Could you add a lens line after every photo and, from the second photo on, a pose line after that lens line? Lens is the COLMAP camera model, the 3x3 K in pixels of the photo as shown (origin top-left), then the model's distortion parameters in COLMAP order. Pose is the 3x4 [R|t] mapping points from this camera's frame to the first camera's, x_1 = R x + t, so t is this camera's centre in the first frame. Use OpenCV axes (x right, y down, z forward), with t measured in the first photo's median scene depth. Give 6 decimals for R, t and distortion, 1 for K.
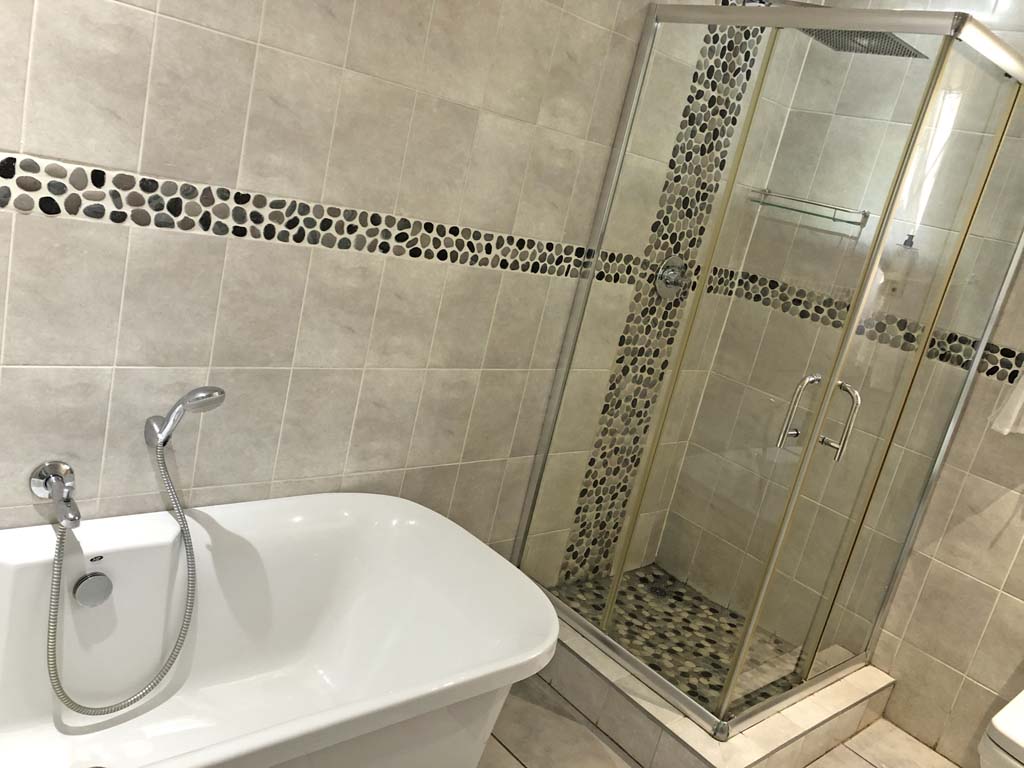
lens RADIAL K [[844.3, 0, 534.1], [0, 844.3, 377.1], [0, 0, 1]] dist [0.020678, -0.006319]
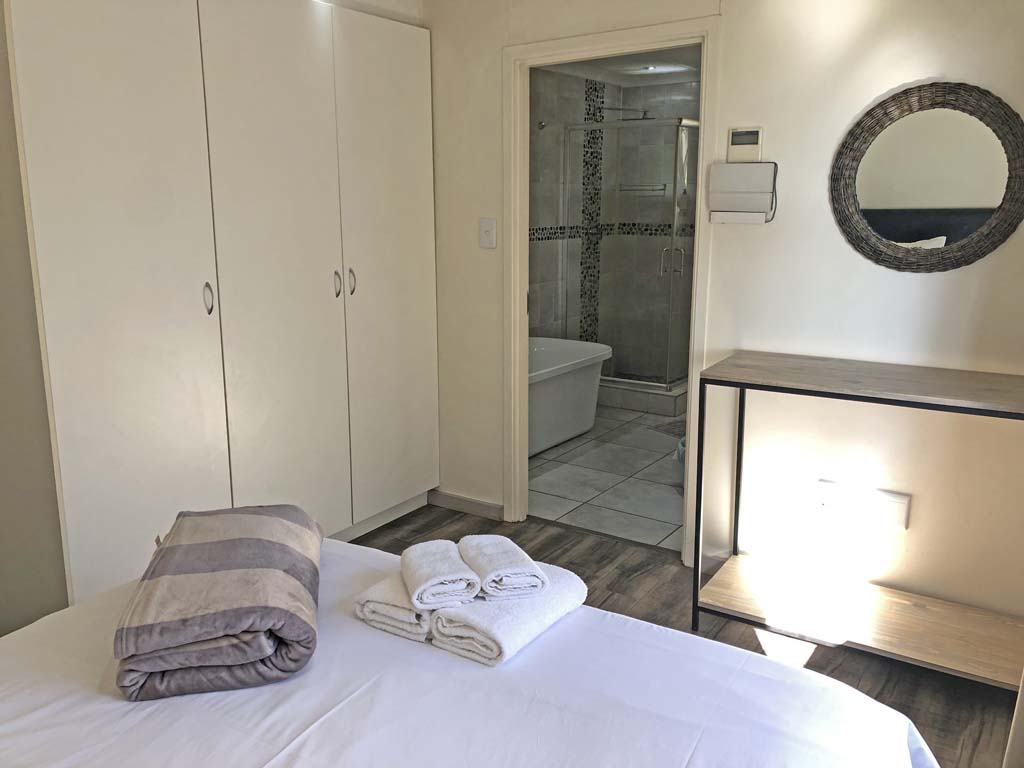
lens RADIAL K [[844.3, 0, 534.1], [0, 844.3, 377.1], [0, 0, 1]] dist [0.020678, -0.006319]
pose [[0.943393, -0.272362, 0.189285, -0.520470], [0.273819, 0.961595, 0.018931, 0.169598], [-0.187172, 0.033971, 0.981740, -1.172967]]
